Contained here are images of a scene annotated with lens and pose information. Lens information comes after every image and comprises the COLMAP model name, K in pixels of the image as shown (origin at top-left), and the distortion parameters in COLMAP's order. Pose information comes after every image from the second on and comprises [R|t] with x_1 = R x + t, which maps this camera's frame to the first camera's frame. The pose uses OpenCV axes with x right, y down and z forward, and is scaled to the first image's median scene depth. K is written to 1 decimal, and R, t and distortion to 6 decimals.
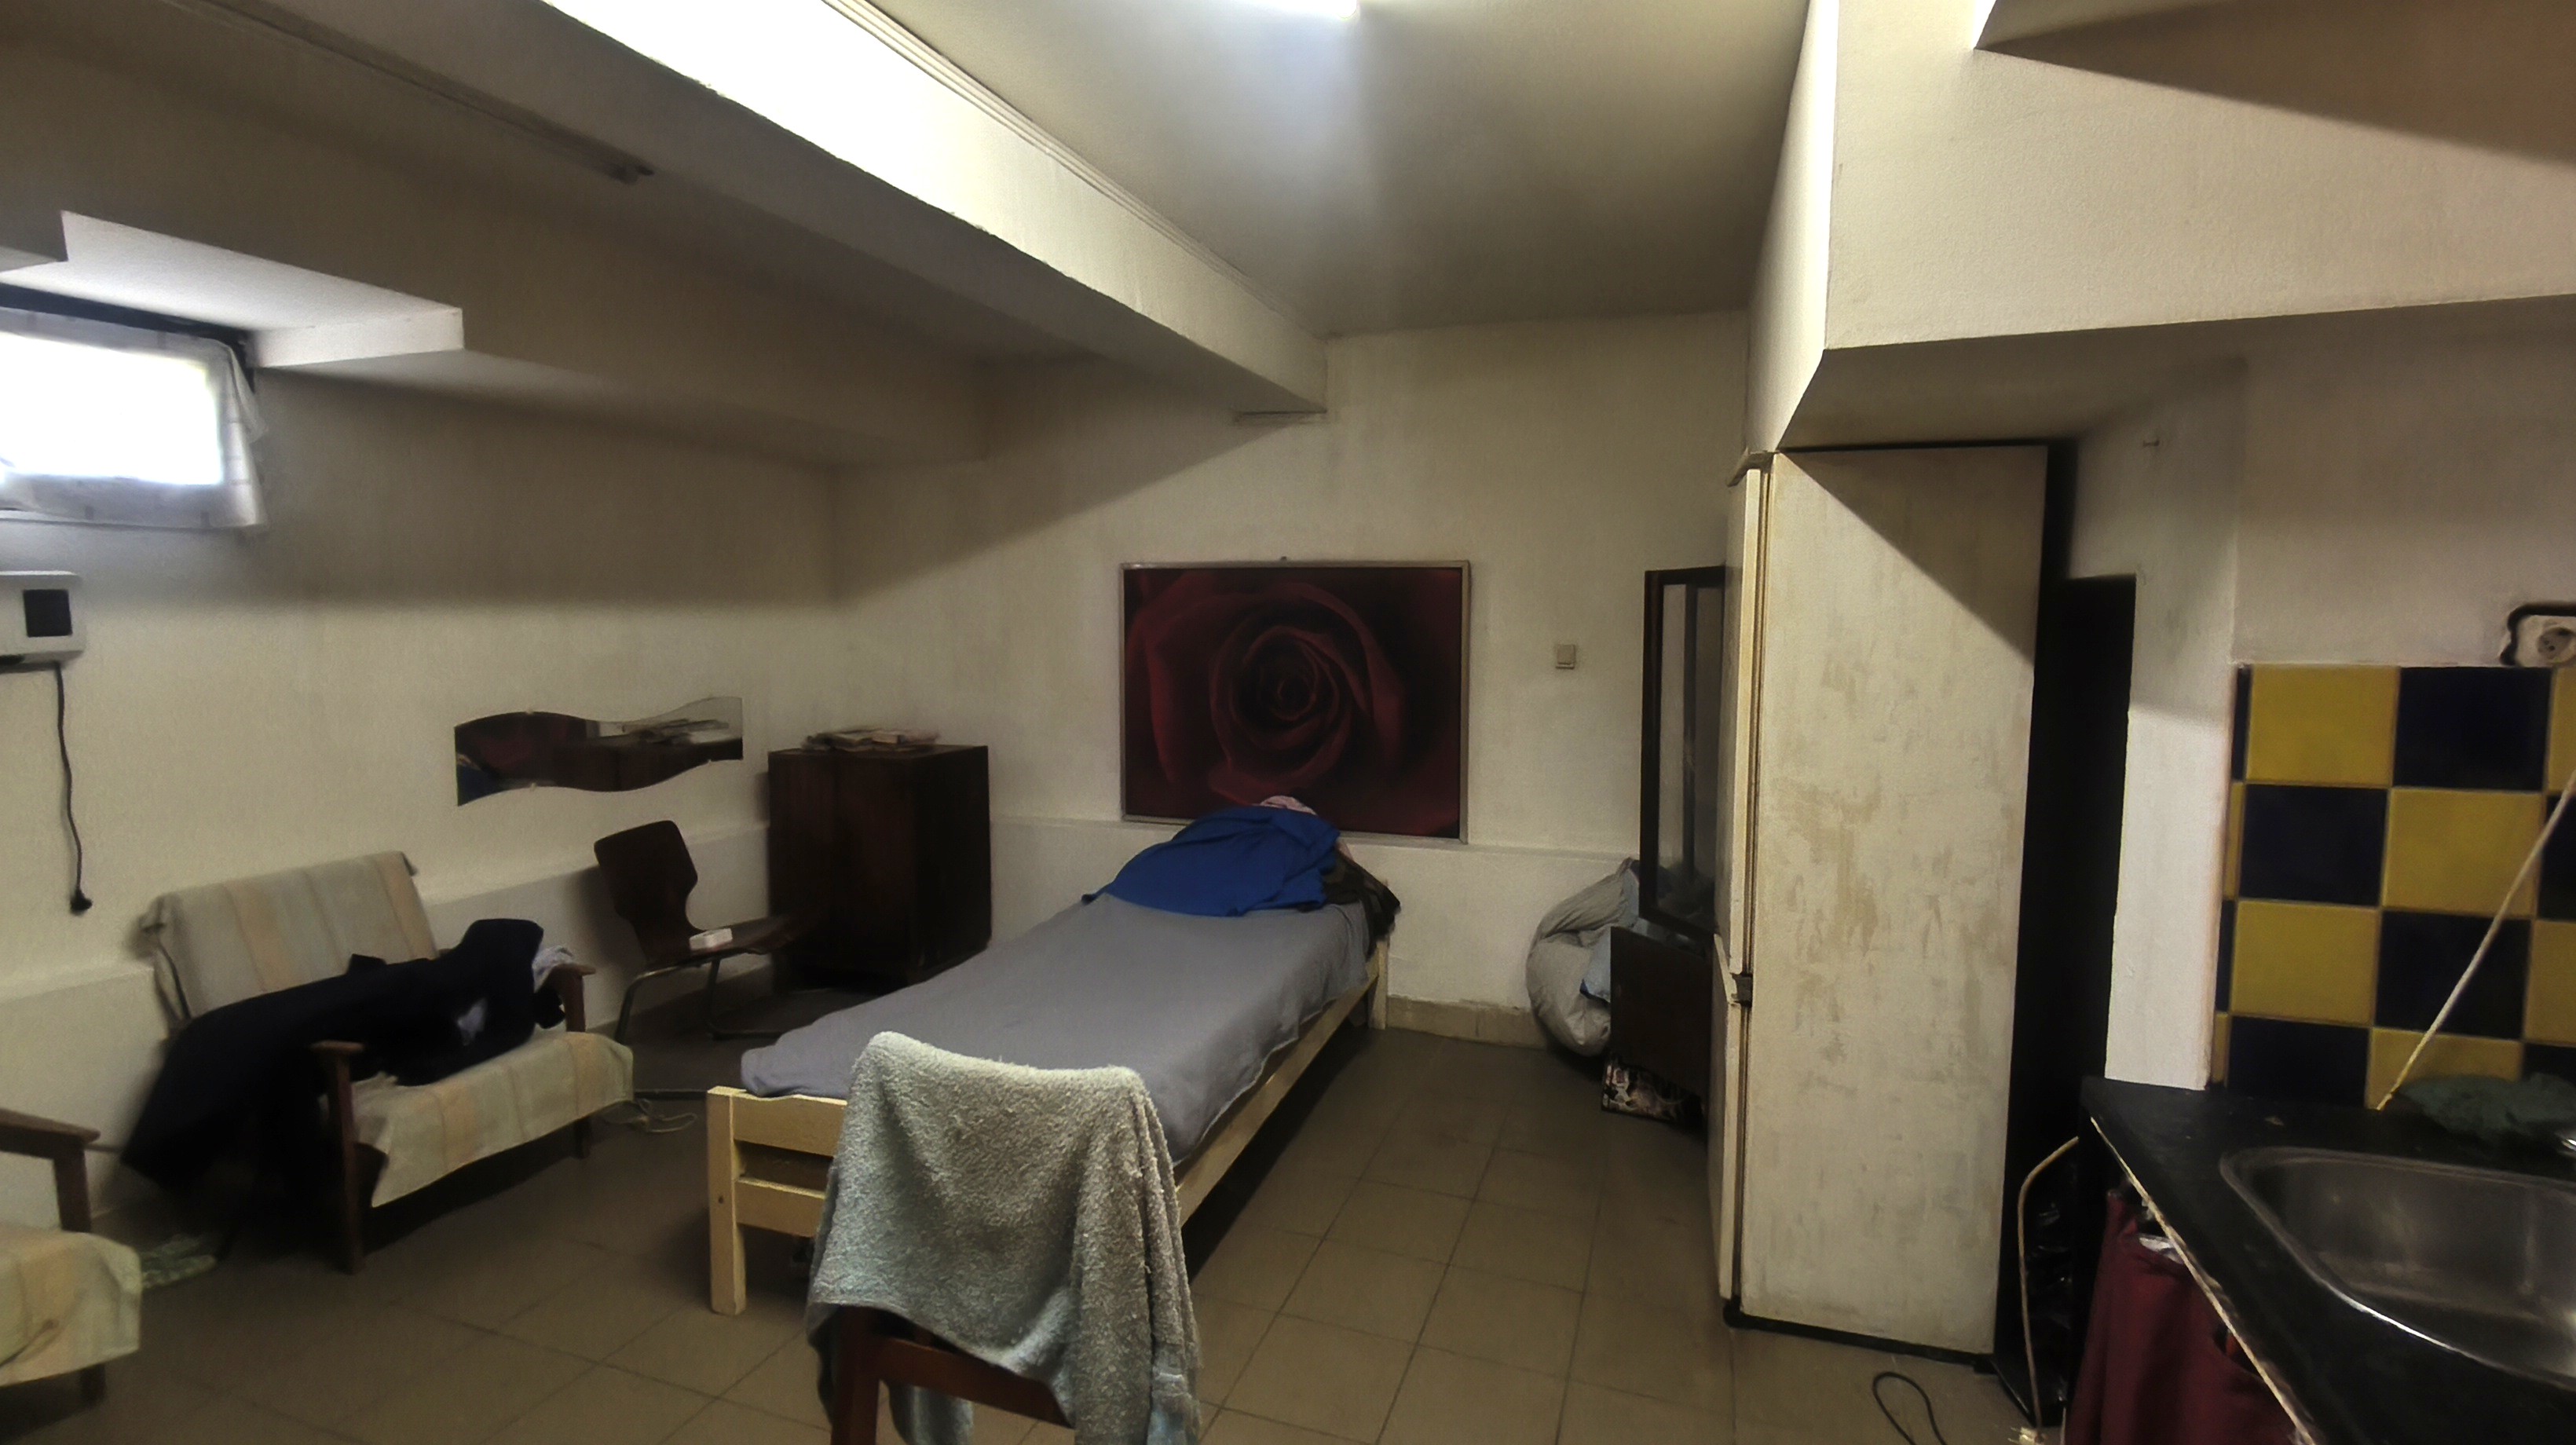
lens RADIAL K [[1124.0, 0, 1303.5], [0, 1124.0, 693.4], [0, 0, 1]] dist [0.049820, -0.029685]
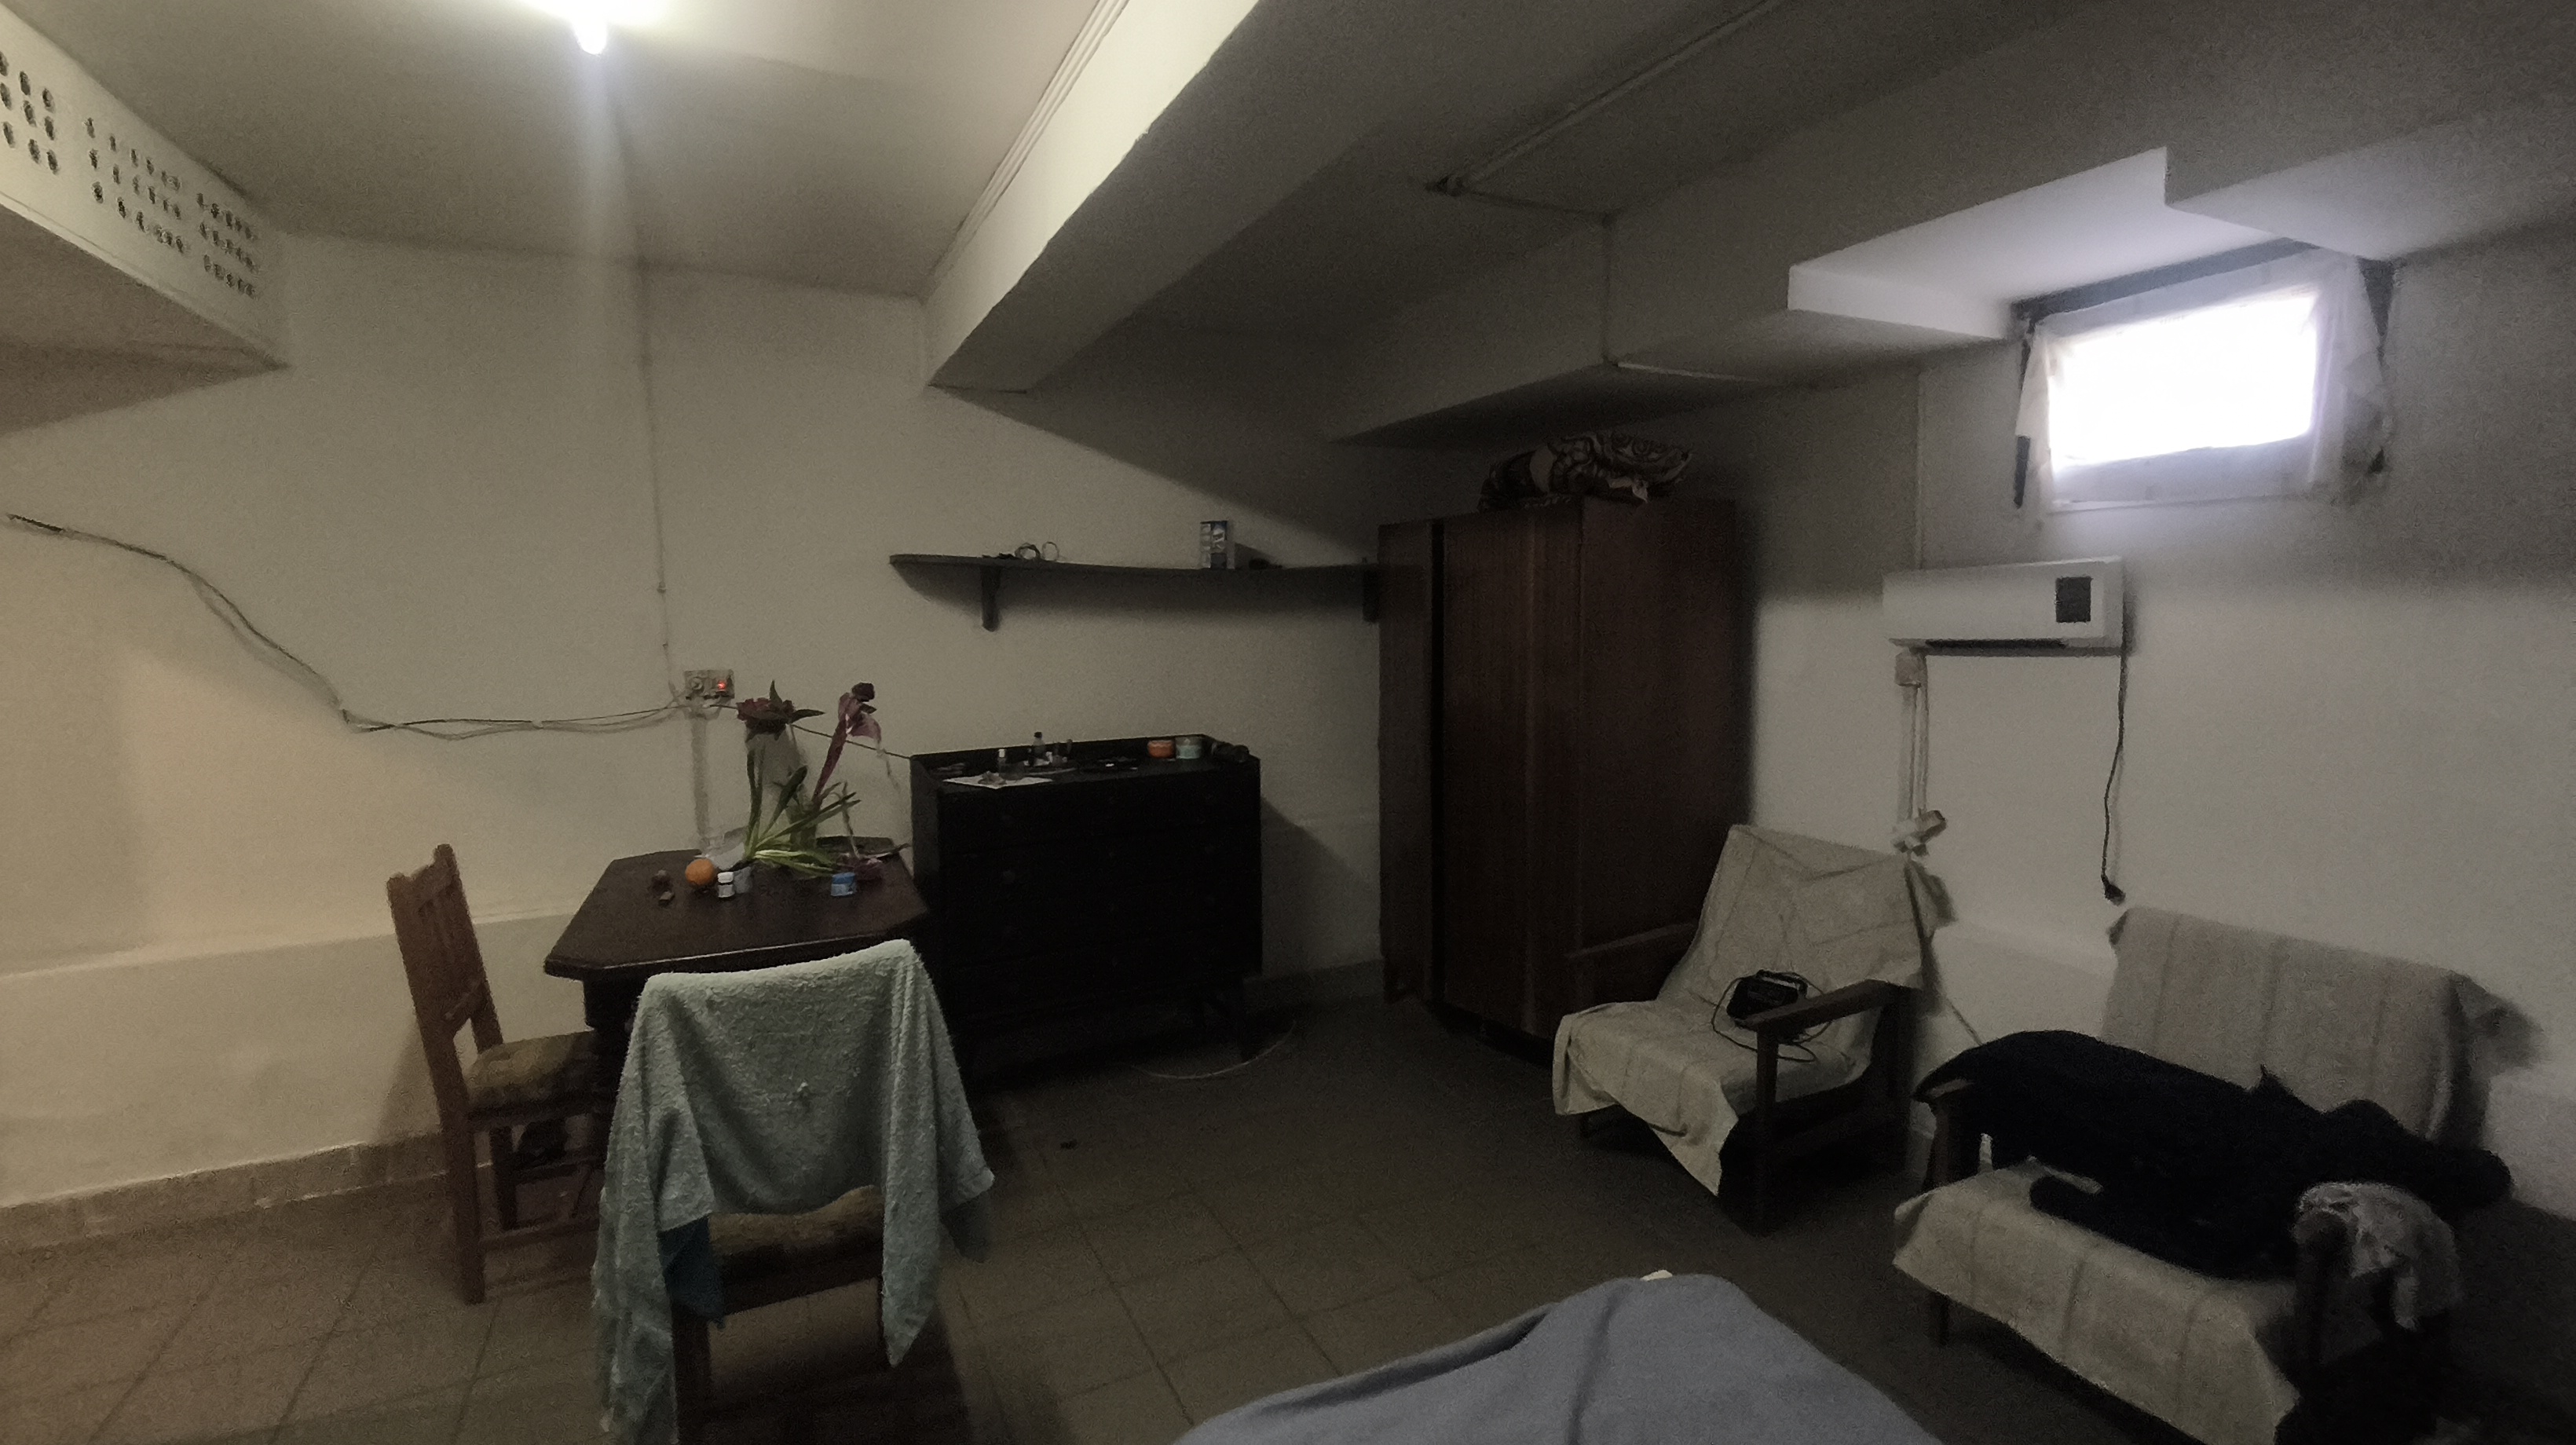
lens RADIAL K [[1124.0, 0, 1303.5], [0, 1124.0, 693.4], [0, 0, 1]] dist [0.049820, -0.029685]
pose [[-0.696395, 0.061186, -0.715046, 0.116951], [-0.044123, 0.990824, 0.127756, -0.081541], [0.716301, 0.120519, -0.687305, 1.134196]]
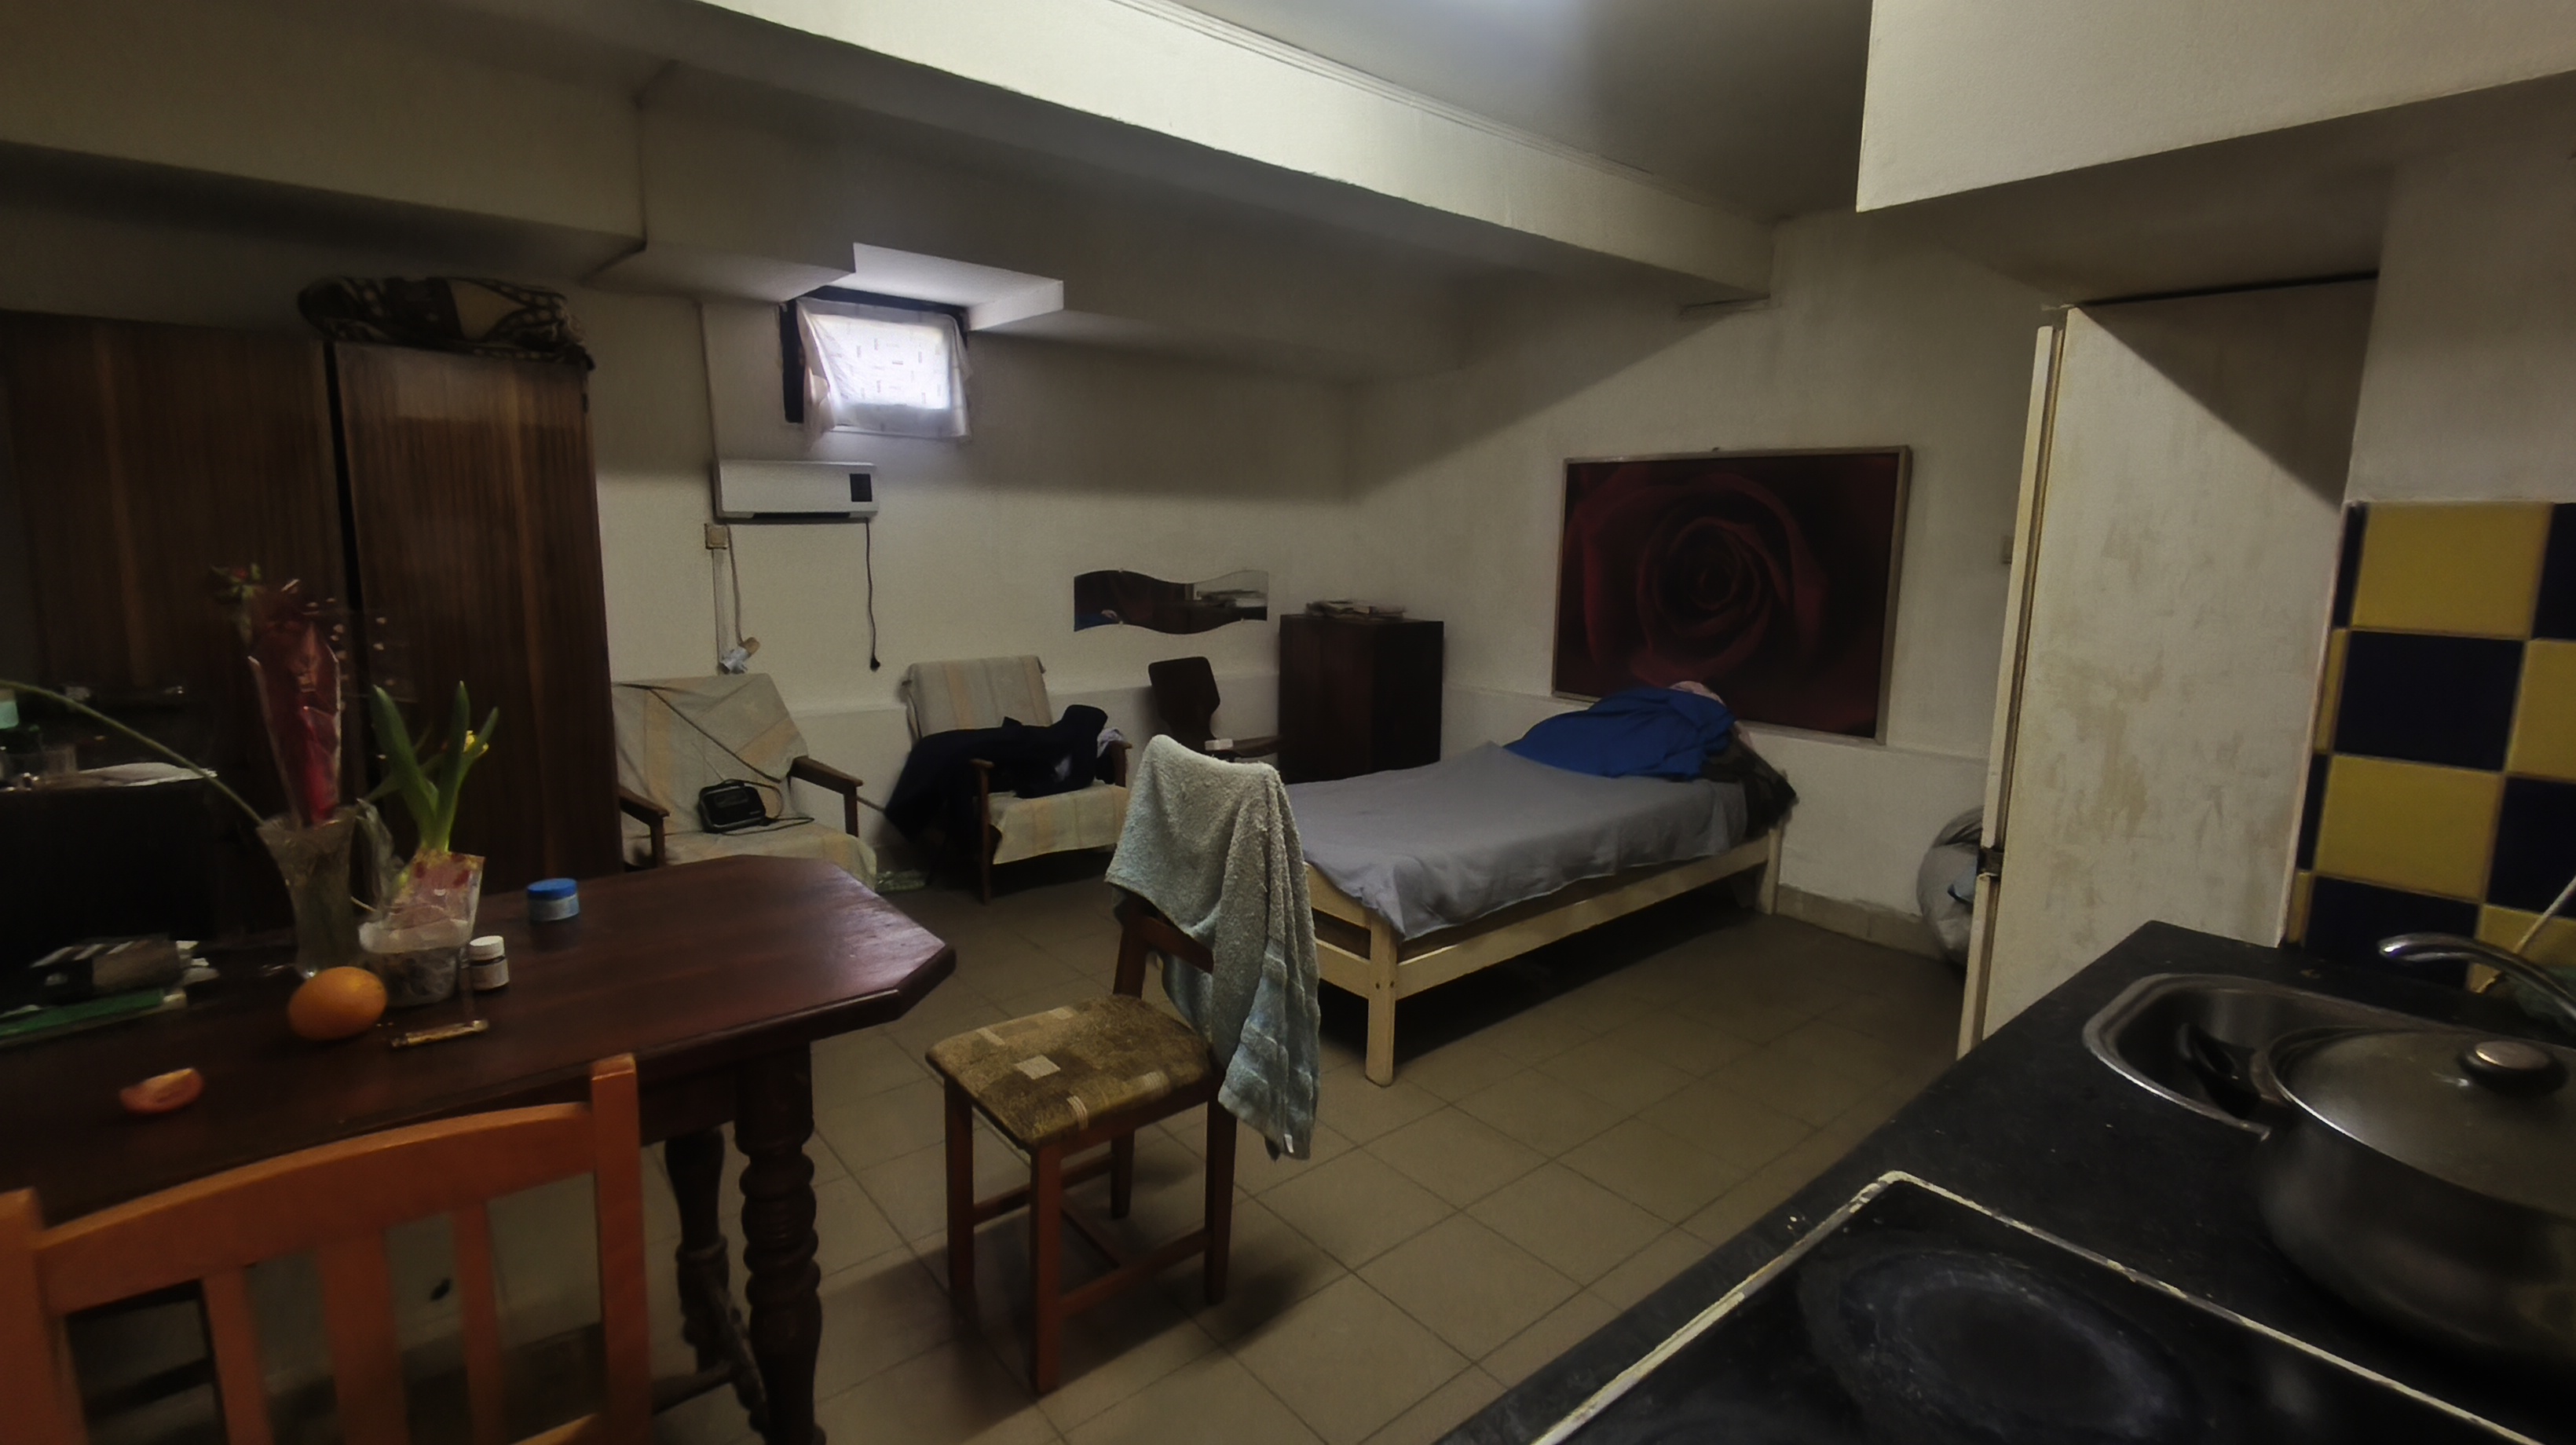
lens RADIAL K [[1134.2, 0, 1317.8], [0, 1134.2, 689.6], [0, 0, 1]] dist [0.031454, -0.013674]
pose [[0.870043, 0.084392, -0.485699, 0.303110], [-0.052229, 0.995473, 0.079409, 0.053017], [0.490201, -0.043722, 0.870512, -0.134824]]
